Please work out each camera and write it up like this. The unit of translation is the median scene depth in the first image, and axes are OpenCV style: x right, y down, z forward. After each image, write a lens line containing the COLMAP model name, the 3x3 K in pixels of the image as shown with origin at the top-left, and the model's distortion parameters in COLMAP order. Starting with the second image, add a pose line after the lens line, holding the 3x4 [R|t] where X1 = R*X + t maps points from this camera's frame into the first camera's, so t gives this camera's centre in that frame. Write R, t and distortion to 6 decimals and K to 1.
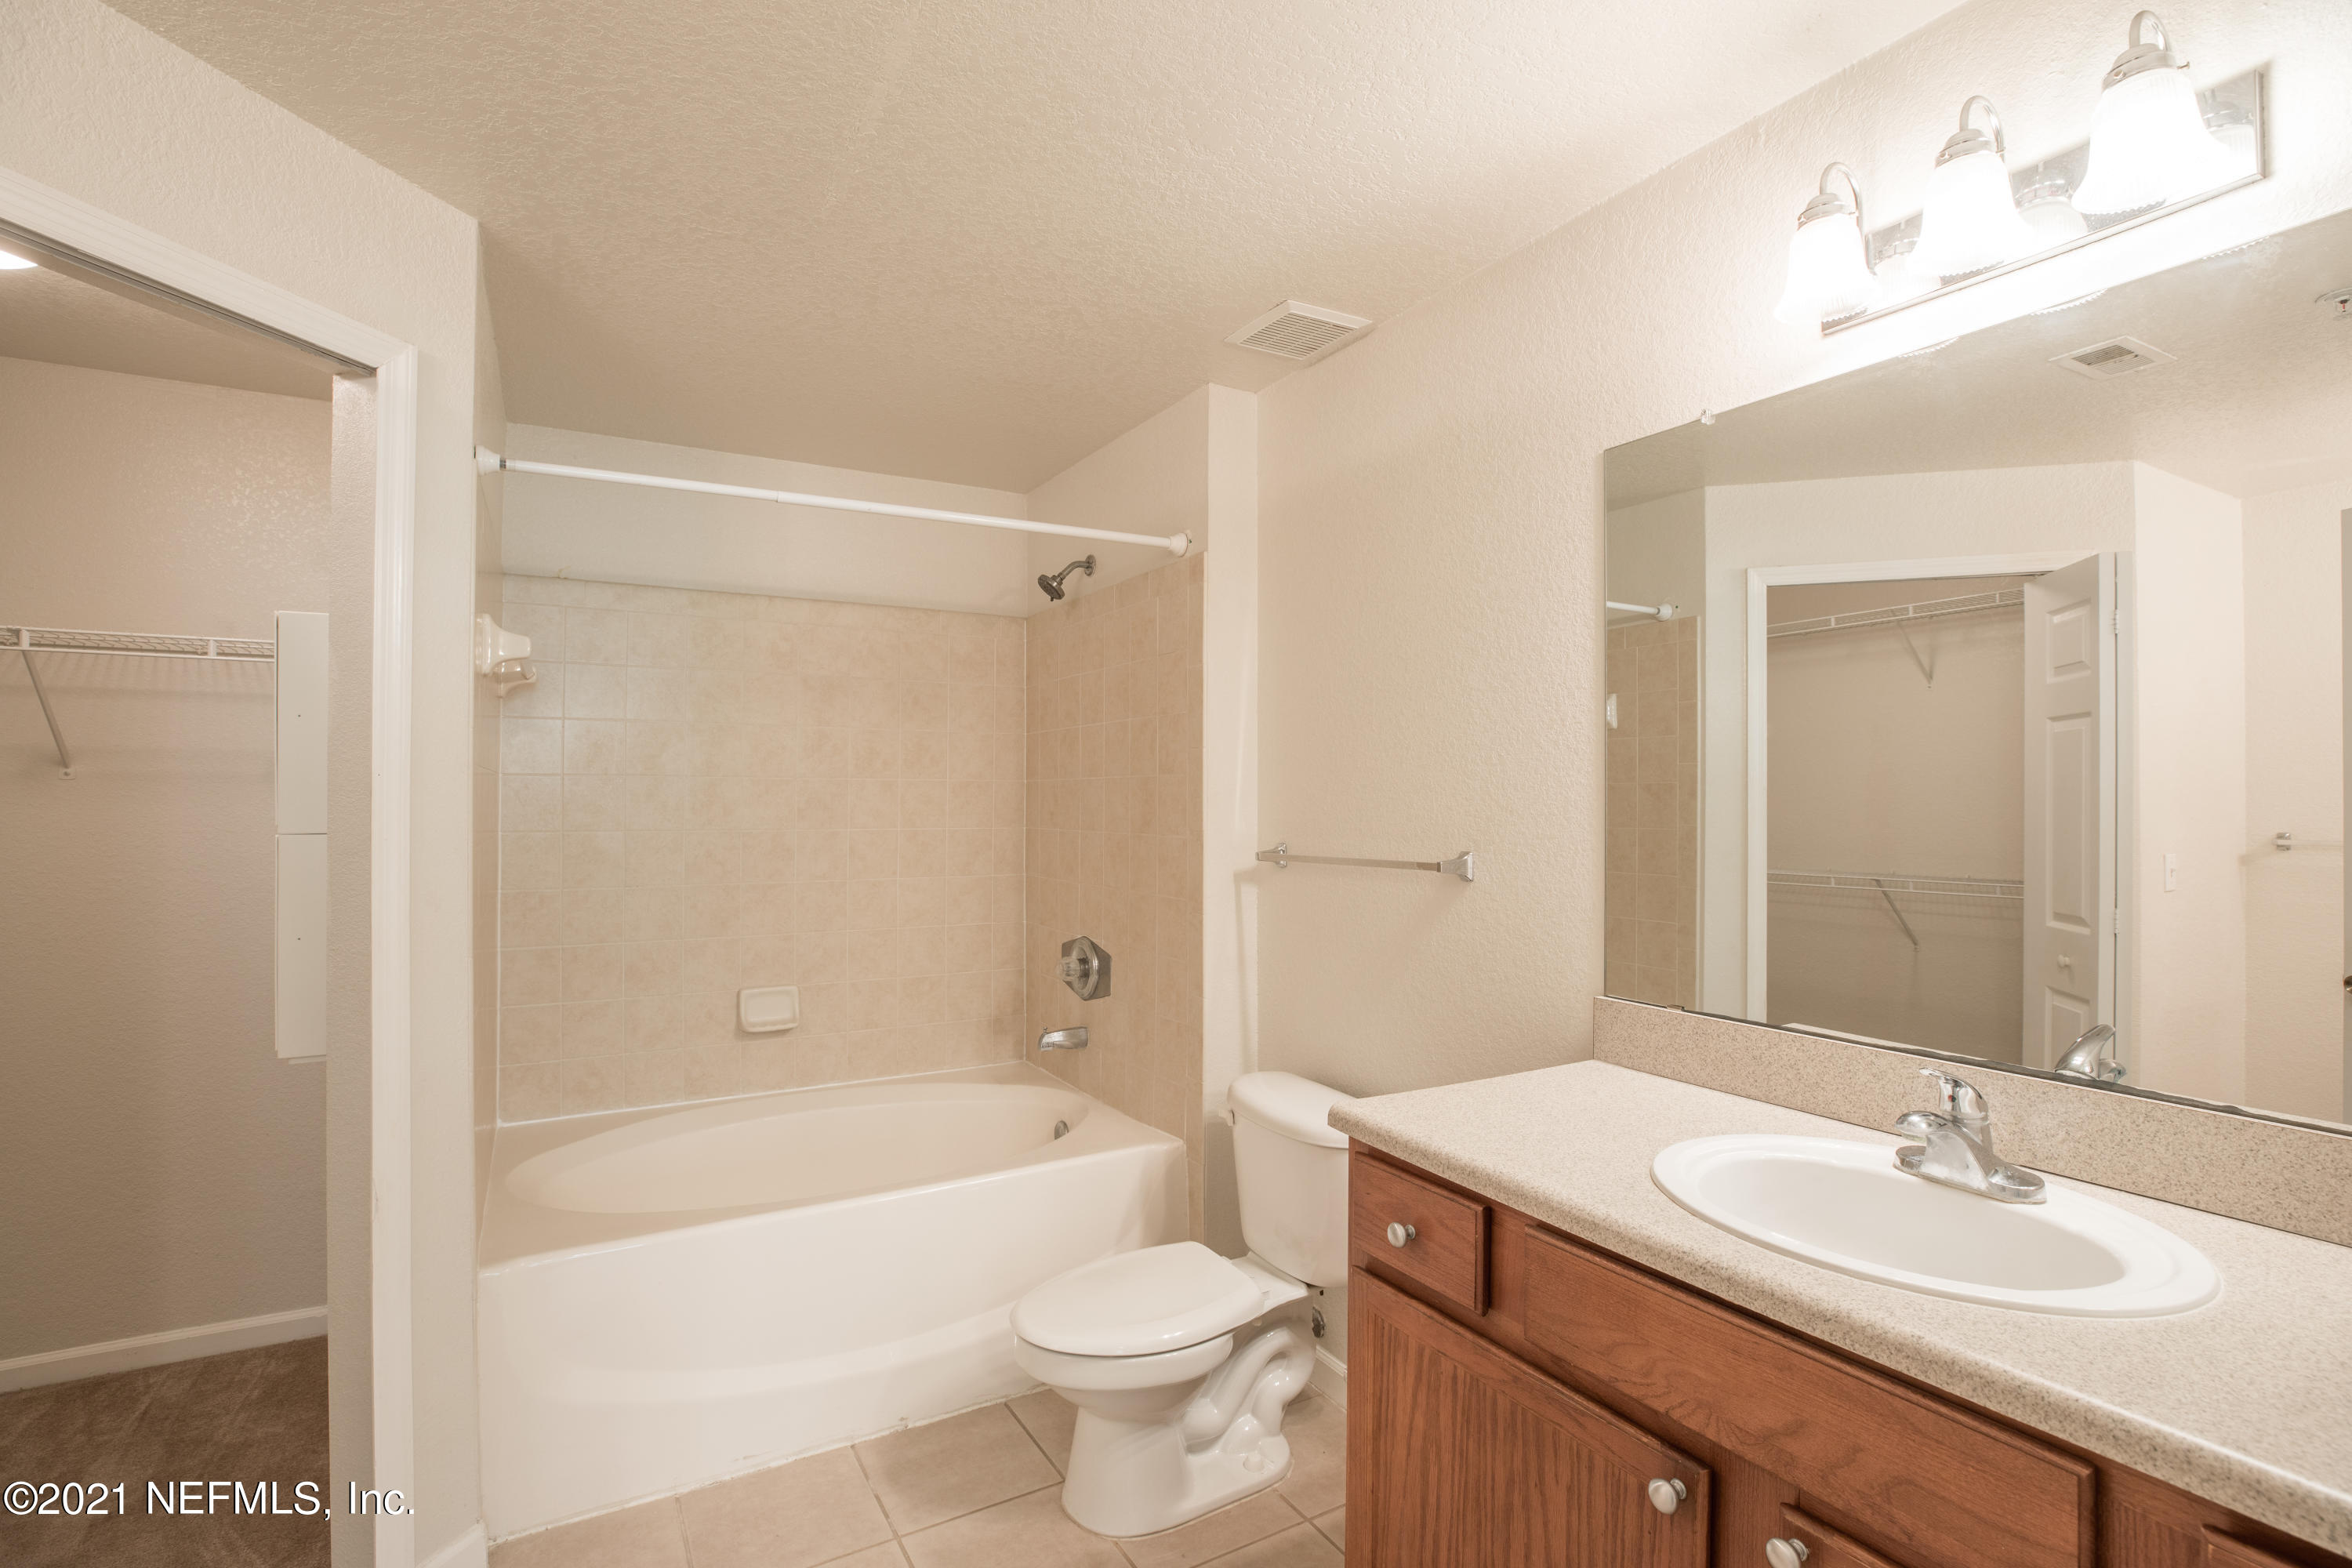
lens RADIAL K [[1139.9, 0, 1174.9], [0, 1139.9, 767.7], [0, 0, 1]] dist [-0.059972, 0.000196]
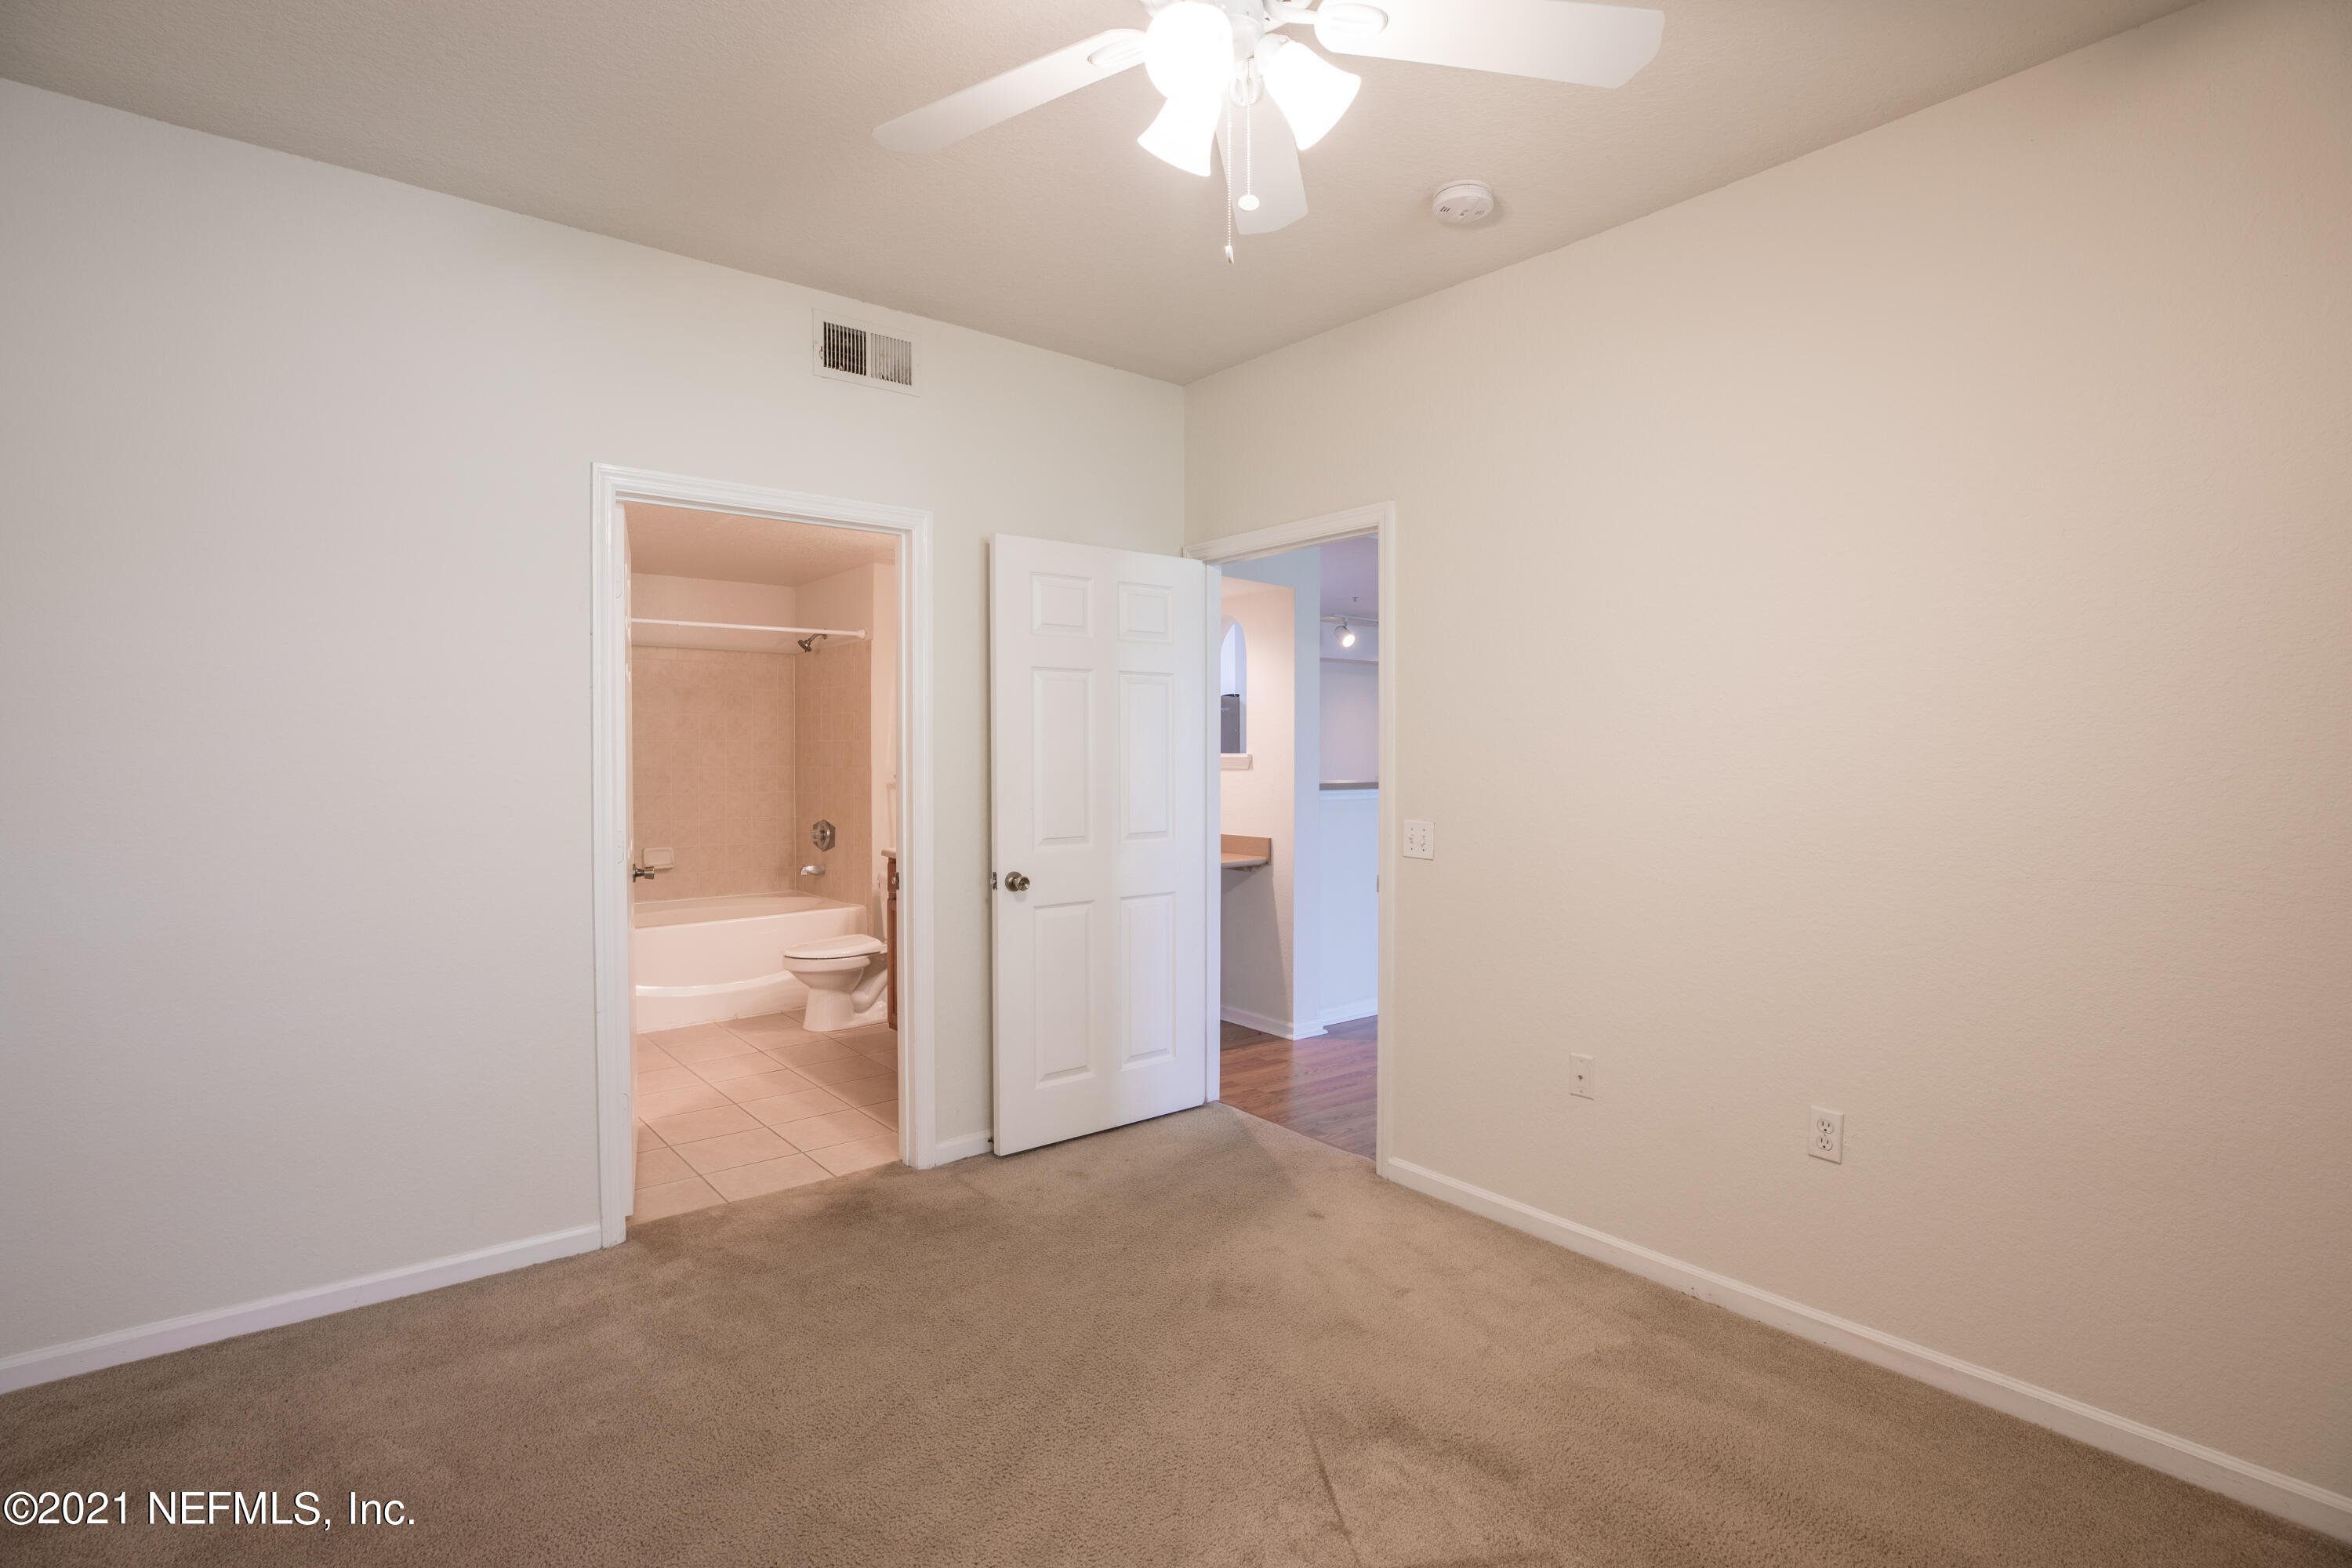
lens RADIAL K [[1139.9, 0, 1174.9], [0, 1139.9, 767.7], [0, 0, 1]] dist [-0.059972, 0.000196]
pose [[0.986416, -0.001792, 0.164255, 0.206944], [-0.004754, 0.999210, 0.039452, -0.025670], [-0.164196, -0.039697, 0.985629, -1.083681]]
